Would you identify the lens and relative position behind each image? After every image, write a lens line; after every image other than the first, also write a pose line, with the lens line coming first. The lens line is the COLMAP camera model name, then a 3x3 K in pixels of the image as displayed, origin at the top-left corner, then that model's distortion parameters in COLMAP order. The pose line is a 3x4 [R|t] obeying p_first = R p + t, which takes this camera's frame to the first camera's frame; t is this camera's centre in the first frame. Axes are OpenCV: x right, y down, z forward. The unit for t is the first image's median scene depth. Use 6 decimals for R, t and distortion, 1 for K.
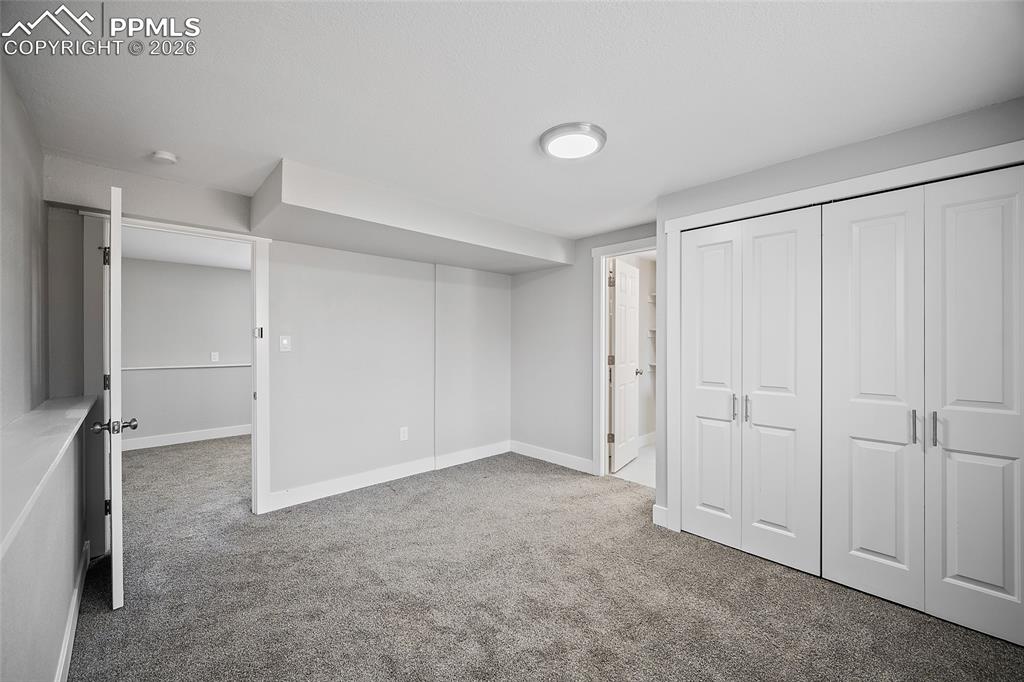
lens RADIAL K [[400.0, 0, 514.0], [0, 400.0, 345.3], [0, 0, 1]] dist [-0.007616, 0.000994]
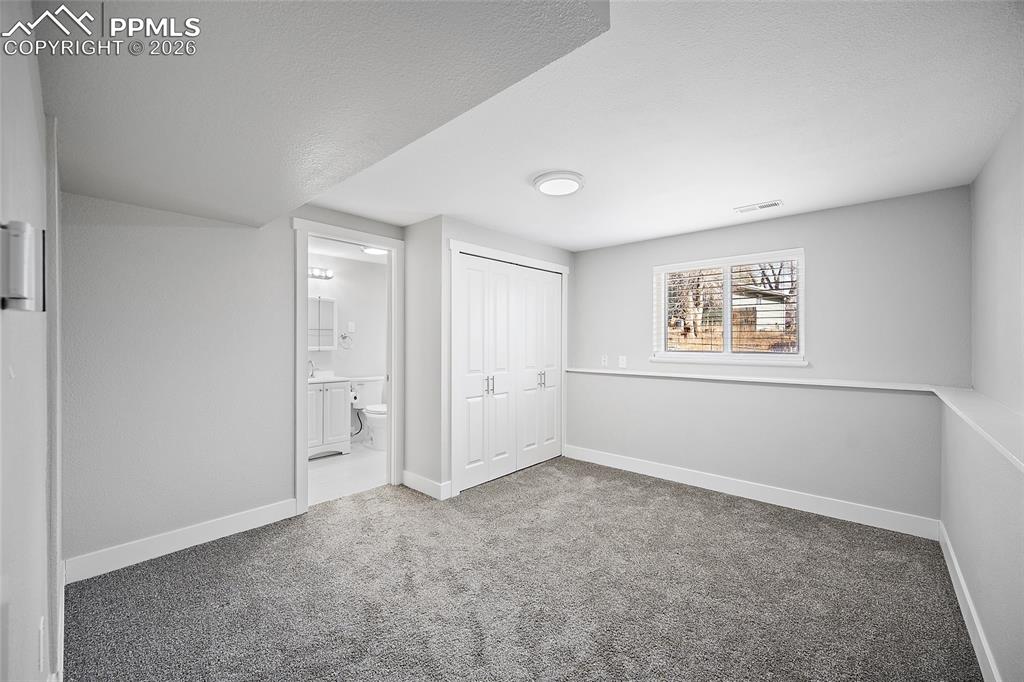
lens RADIAL K [[400.0, 0, 513.5], [0, 400.0, 335.6], [0, 0, 1]] dist [-0.007616, 0.000994]
pose [[-0.068491, 0.008373, 0.997617, -0.630257], [0.007203, 0.999943, -0.007898, -0.009277], [-0.997626, 0.006645, -0.068548, 0.687597]]
